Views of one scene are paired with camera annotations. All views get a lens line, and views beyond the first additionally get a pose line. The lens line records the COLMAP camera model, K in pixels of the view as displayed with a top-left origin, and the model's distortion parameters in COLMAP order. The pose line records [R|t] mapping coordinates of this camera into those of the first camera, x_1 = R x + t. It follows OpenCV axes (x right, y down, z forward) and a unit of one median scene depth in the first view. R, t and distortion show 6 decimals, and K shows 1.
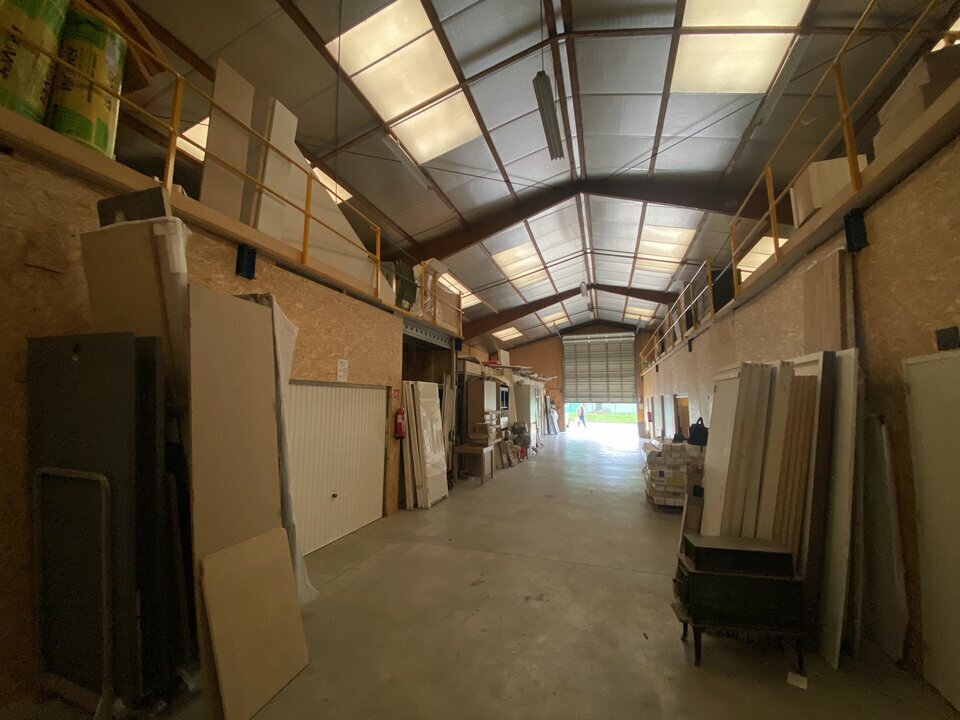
lens RADIAL K [[383.1, 0, 480.0], [0, 383.1, 360.0], [0, 0, 1]] dist [0.013914, -0.000027]
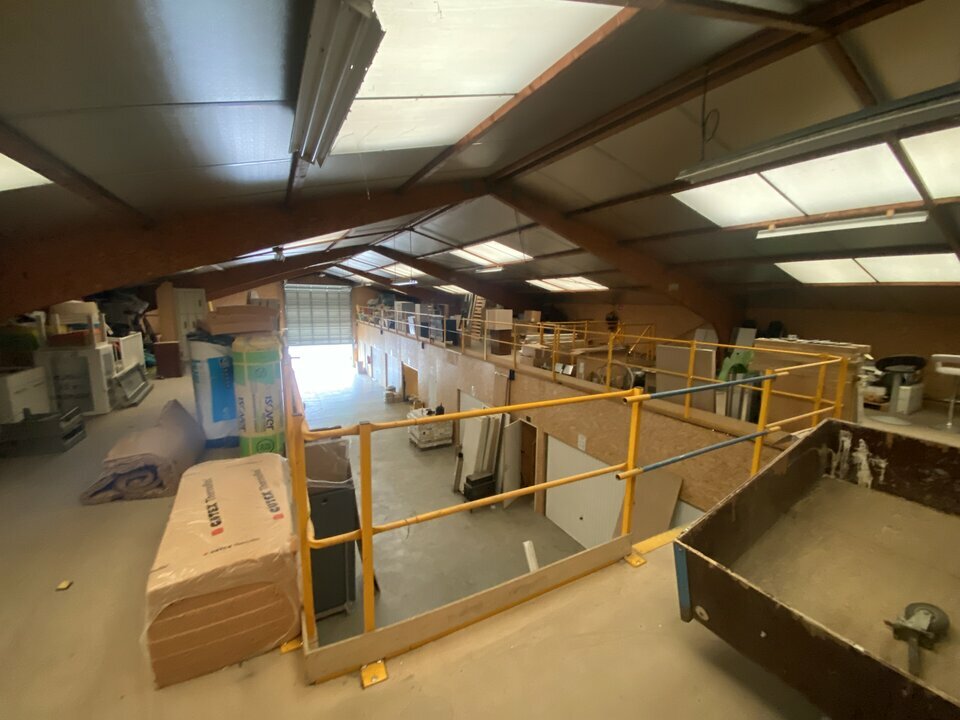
lens RADIAL K [[383.1, 0, 480.0], [0, 383.1, 360.0], [0, 0, 1]] dist [0.013914, -0.000027]
pose [[0.686290, -0.100826, 0.720306, -0.584053], [-0.095204, 0.969371, 0.226397, -0.447133], [-0.721071, -0.223950, 0.655670, -0.334945]]
